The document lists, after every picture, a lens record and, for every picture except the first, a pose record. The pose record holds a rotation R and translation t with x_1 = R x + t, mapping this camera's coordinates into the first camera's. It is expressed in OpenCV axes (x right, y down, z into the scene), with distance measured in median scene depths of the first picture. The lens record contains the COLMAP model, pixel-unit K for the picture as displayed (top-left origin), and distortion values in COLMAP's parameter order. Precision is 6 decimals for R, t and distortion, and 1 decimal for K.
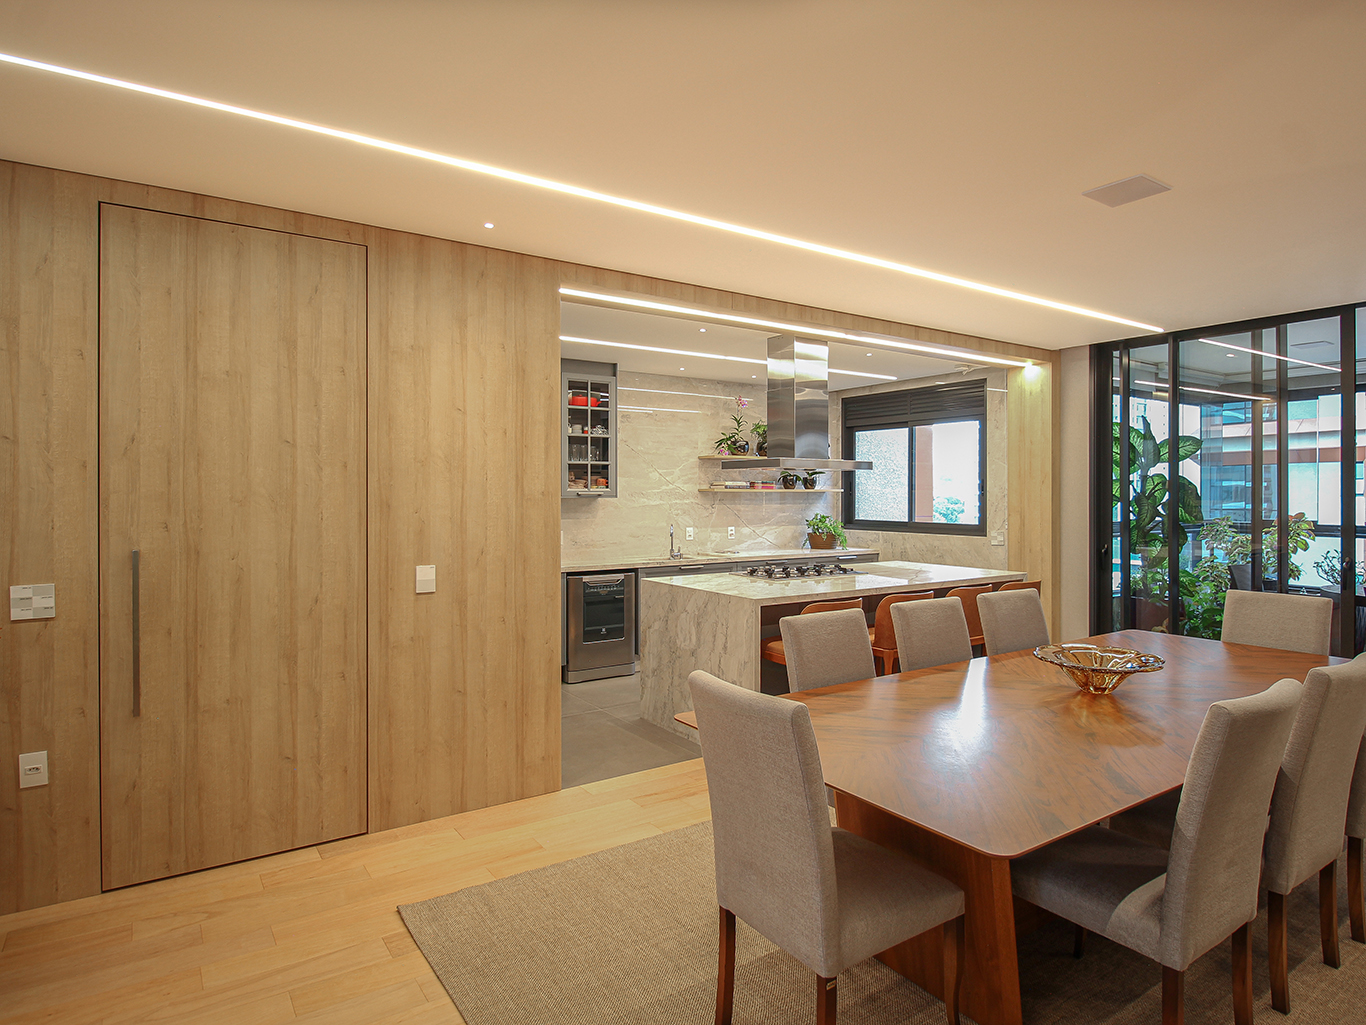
lens RADIAL K [[780.0, 0, 722.8], [0, 780.0, 609.0], [0, 0, 1]] dist [-0.000131, -0.000016]
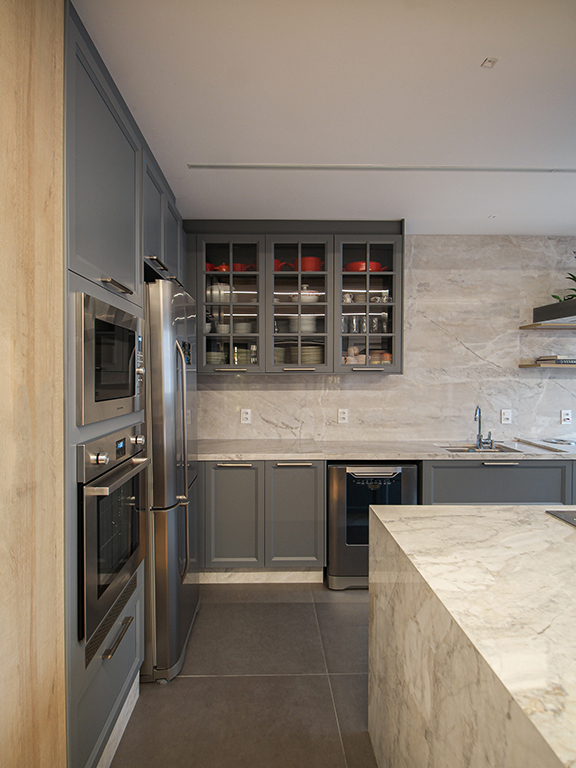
lens RADIAL K [[430.1, 0, 277.5], [0, 430.1, 382.9], [0, 0, 1]] dist [0.026362, -0.020788]
pose [[0.827229, 0.013424, -0.561705, 0.016610], [-0.083548, 0.991539, -0.099346, -0.068867], [0.555619, 0.129111, 0.821351, 0.492812]]
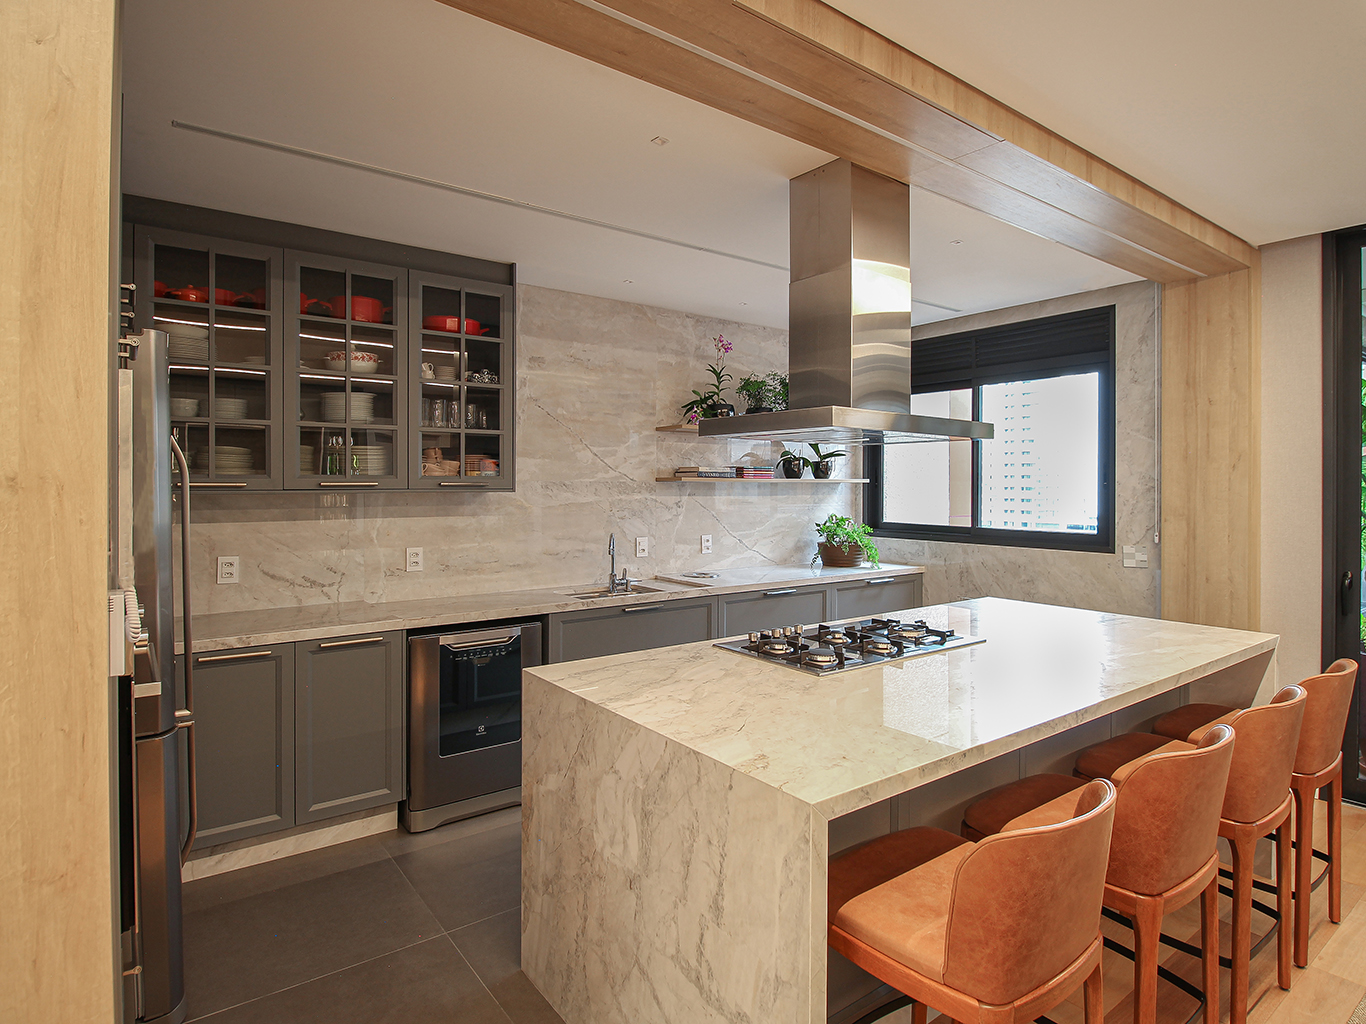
lens RADIAL K [[765.0, 0, 717.4], [0, 765.0, 512.3], [0, 0, 1]] dist [0.026362, -0.020788]
pose [[0.999151, 0.000136, 0.041198, -0.007255], [0.004448, 0.993793, -0.111154, -0.058264], [-0.040957, 0.111242, 0.992949, 0.394641]]
